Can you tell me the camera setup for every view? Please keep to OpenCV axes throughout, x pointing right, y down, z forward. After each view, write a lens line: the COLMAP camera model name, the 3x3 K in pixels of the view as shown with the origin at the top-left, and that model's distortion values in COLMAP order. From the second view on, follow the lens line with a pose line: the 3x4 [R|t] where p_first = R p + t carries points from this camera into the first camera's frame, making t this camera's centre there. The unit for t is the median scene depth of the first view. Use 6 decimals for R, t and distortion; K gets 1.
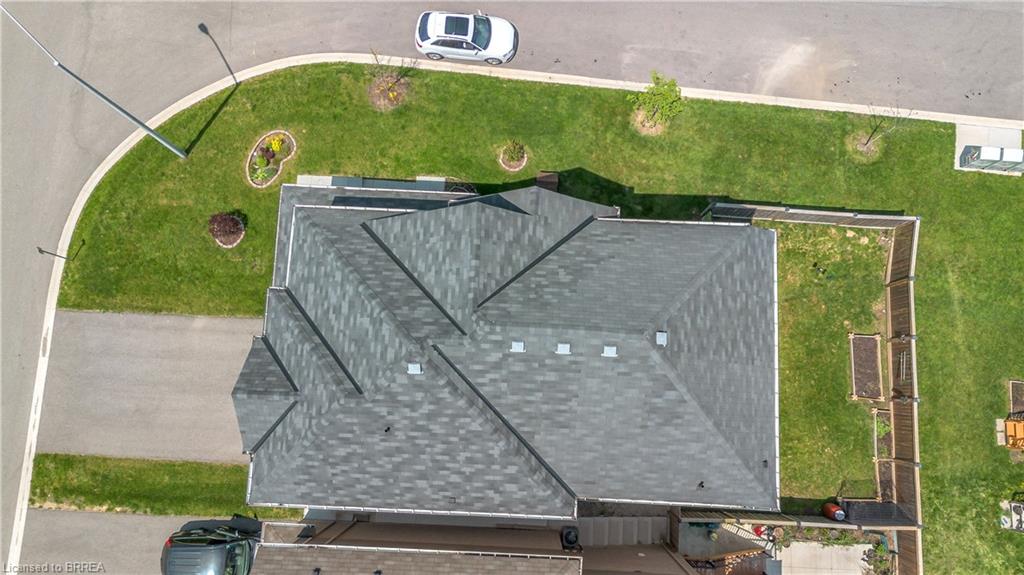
lens RADIAL K [[724.3, 0, 510.7], [0, 724.3, 282.0], [0, 0, 1]] dist [0.083315, -0.083968]
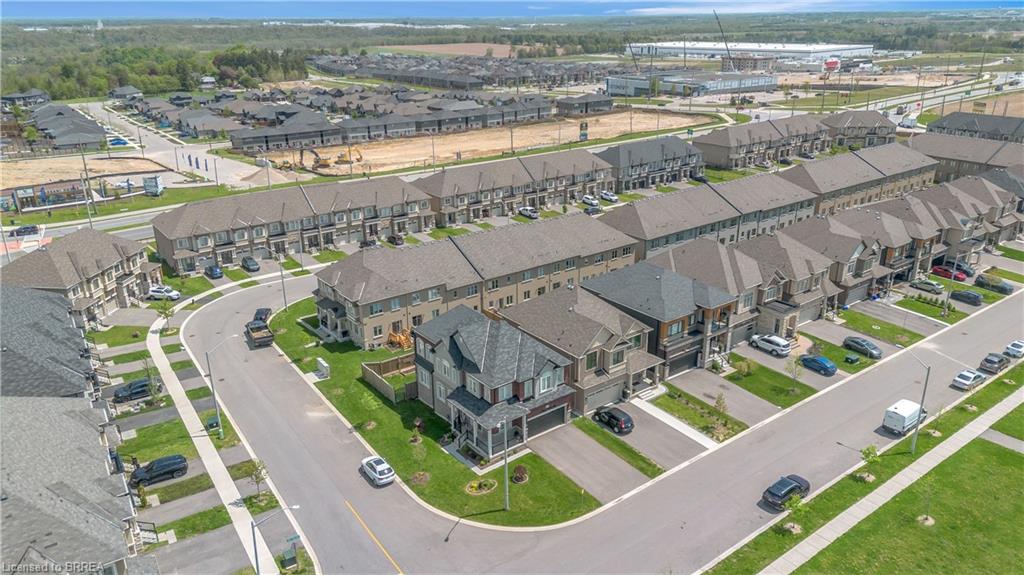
lens RADIAL K [[724.3, 0, 510.7], [0, 724.3, 282.0], [0, 0, 1]] dist [0.083315, -0.083968]
pose [[-0.639005, -0.247565, 0.728275, -1.715256], [0.763116, -0.085166, 0.640625, -1.356849], [-0.096572, 0.965121, 0.243342, -0.055372]]
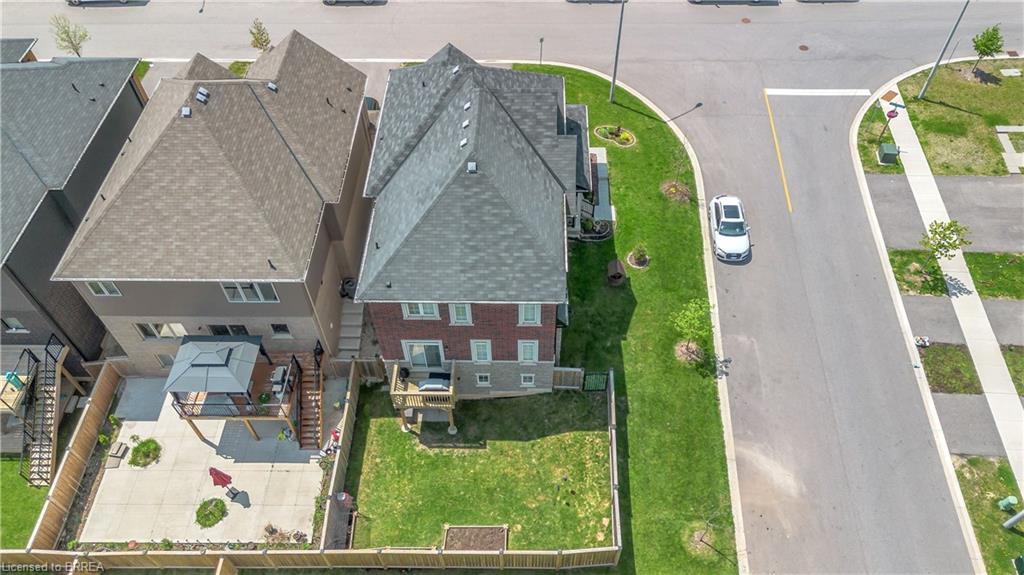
lens RADIAL K [[724.3, 0, 510.7], [0, 724.3, 282.0], [0, 0, 1]] dist [0.083315, -0.083968]
pose [[0.023094, 0.778121, -0.627689, 0.834205], [-0.986651, 0.118979, 0.111192, -0.087639], [0.161202, 0.616742, 0.770482, -0.000304]]
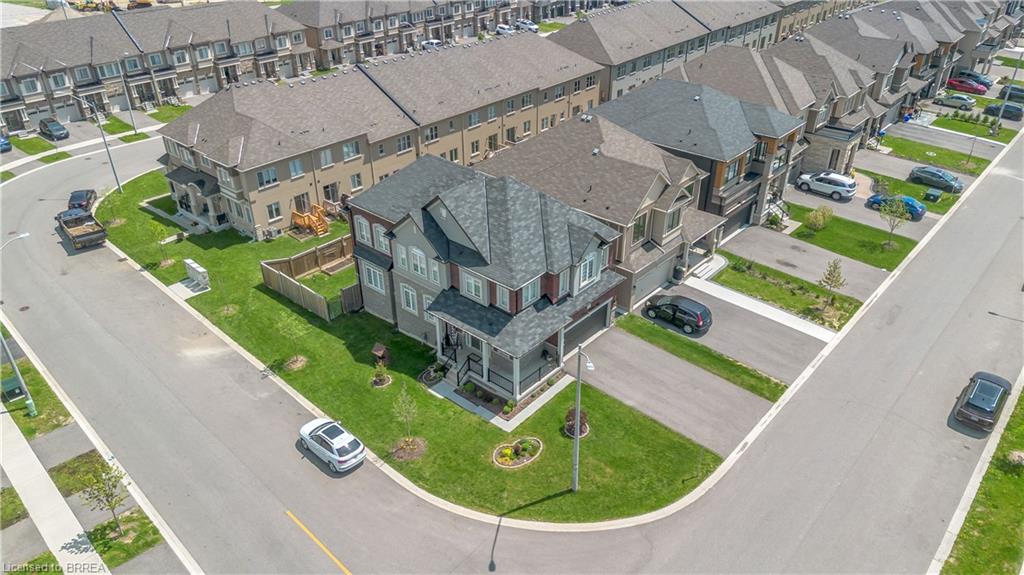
lens RADIAL K [[724.3, 0, 510.7], [0, 724.3, 282.0], [0, 0, 1]] dist [0.083315, -0.083968]
pose [[-0.777839, -0.303661, 0.550233, -0.897535], [0.623669, -0.265019, 0.735393, -0.990786], [-0.077488, 0.915180, 0.395526, 0.258308]]
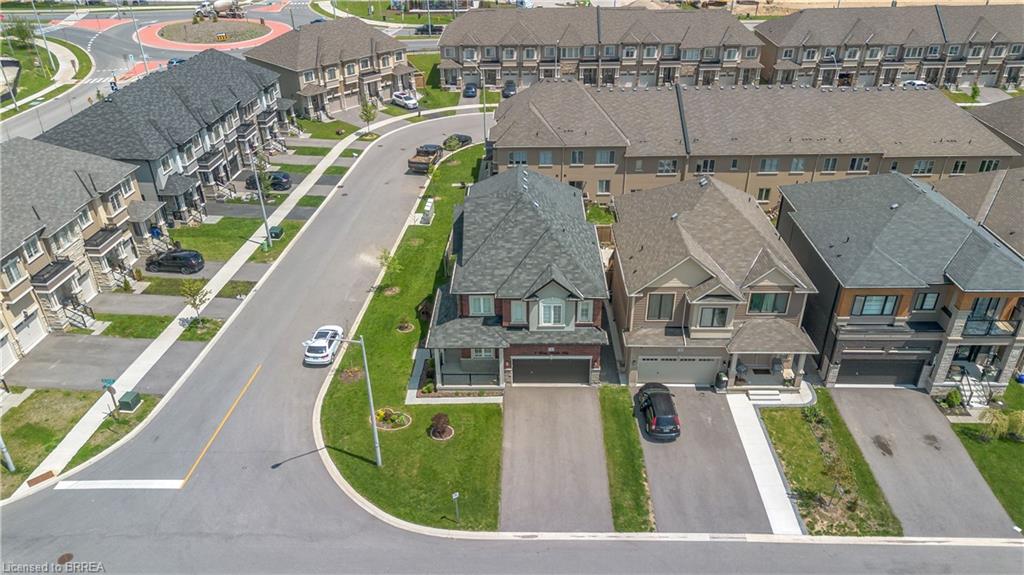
lens RADIAL K [[724.3, 0, 510.7], [0, 724.3, 282.0], [0, 0, 1]] dist [0.083315, -0.083968]
pose [[-0.027185, -0.490793, 0.870852, -1.422862], [0.990345, 0.105239, 0.090226, -0.092535], [-0.135930, 0.864897, 0.483193, 0.058779]]
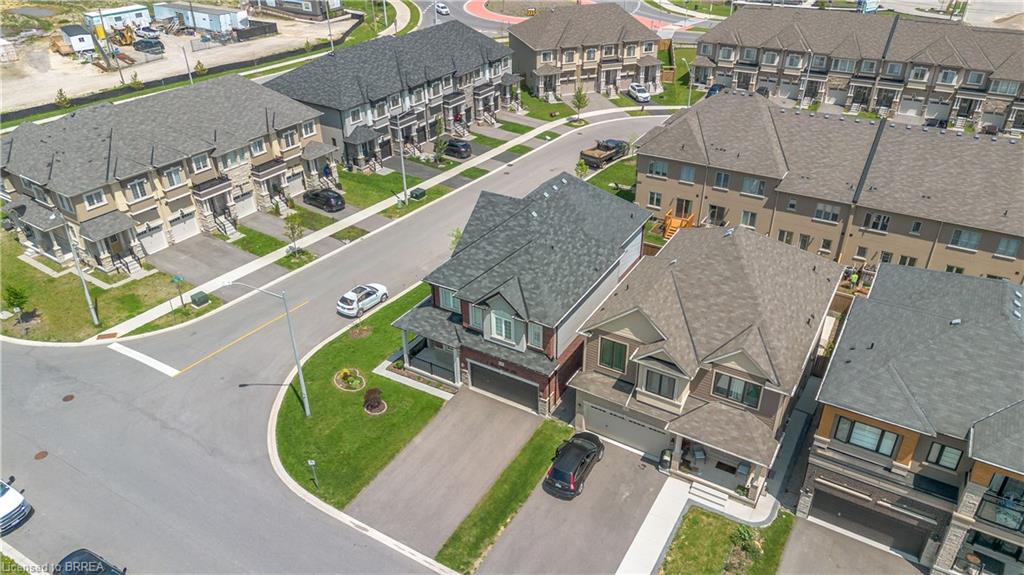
lens RADIAL K [[724.3, 0, 510.7], [0, 724.3, 282.0], [0, 0, 1]] dist [0.083315, -0.083968]
pose [[0.475832, -0.445881, 0.758139, -1.209342], [0.870725, 0.360512, -0.334468, 0.542708], [-0.124185, 0.819281, 0.559783, -0.042253]]
